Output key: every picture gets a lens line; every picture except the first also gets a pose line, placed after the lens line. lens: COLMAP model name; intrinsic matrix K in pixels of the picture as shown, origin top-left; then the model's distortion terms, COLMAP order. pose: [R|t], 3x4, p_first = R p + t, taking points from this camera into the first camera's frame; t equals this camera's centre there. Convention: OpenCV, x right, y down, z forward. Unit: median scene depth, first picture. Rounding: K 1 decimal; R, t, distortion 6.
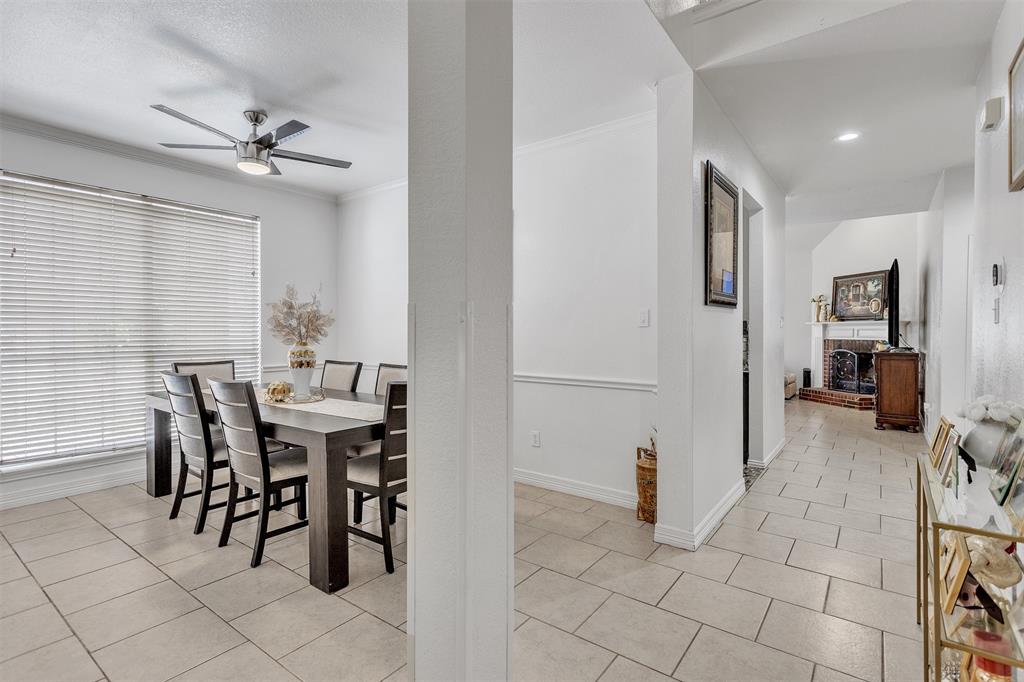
lens RADIAL K [[492.5, 0, 508.7], [0, 492.5, 337.1], [0, 0, 1]] dist [0.001304, 0.000336]
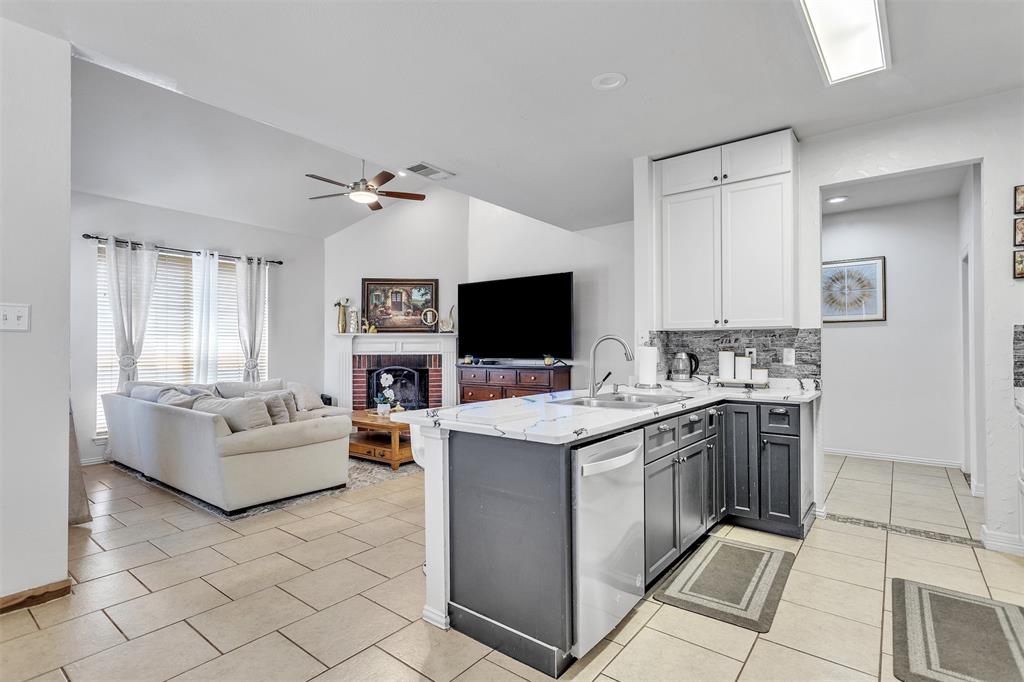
lens RADIAL K [[492.5, 0, 505.5], [0, 492.5, 341.0], [0, 0, 1]] dist [0.001304, 0.000336]
pose [[0.032899, 0.013612, 0.999366, -0.150075], [0.013231, 0.999814, -0.014054, -0.003833], [-0.999371, 0.013685, 0.032712, 0.784188]]
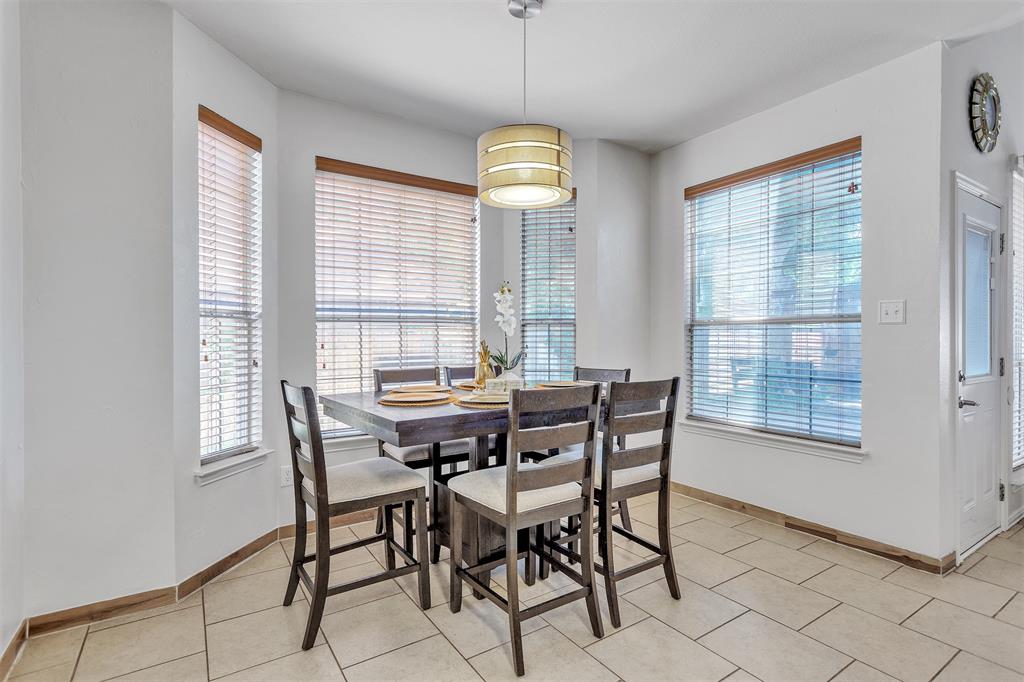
lens RADIAL K [[492.5, 0, 510.2], [0, 492.5, 341.2], [0, 0, 1]] dist [0.001304, 0.000336]
pose [[0.941033, 0.001204, -0.338313, 0.123501], [-0.002395, 0.999992, -0.003102, -0.003852], [0.338307, 0.003730, 0.941028, 0.575596]]
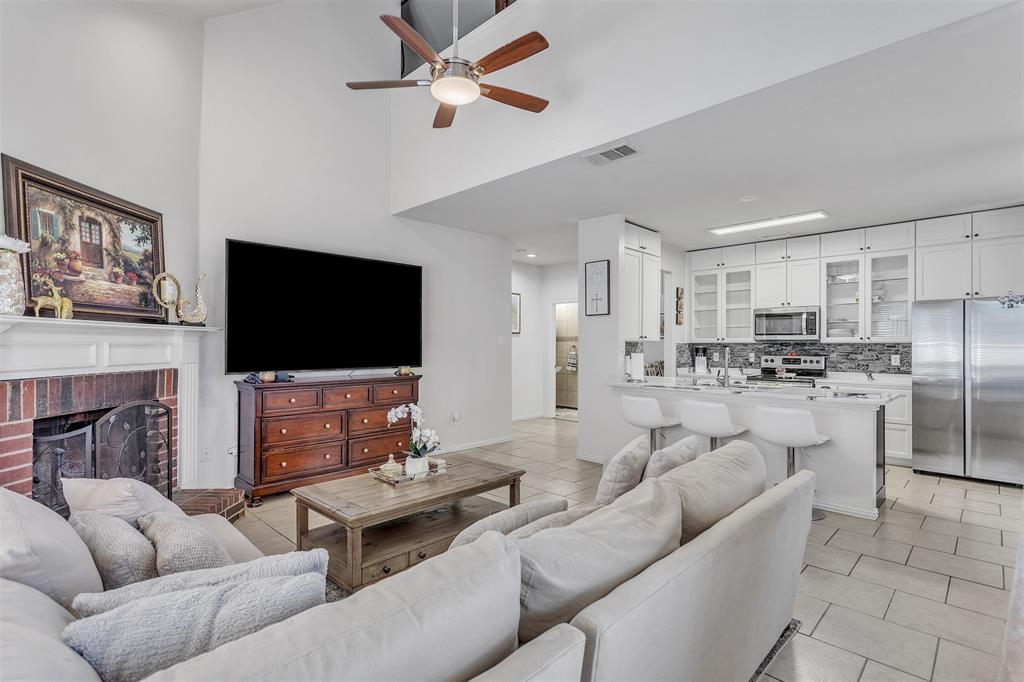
lens RADIAL K [[492.5, 0, 507.6], [0, 492.5, 337.8], [0, 0, 1]] dist [0.001304, 0.000336]
pose [[-0.990095, 0.001522, 0.140392, 0.363502], [0.000548, 0.999975, -0.006979, -0.017792], [-0.140399, -0.006832, -0.990071, 1.308330]]
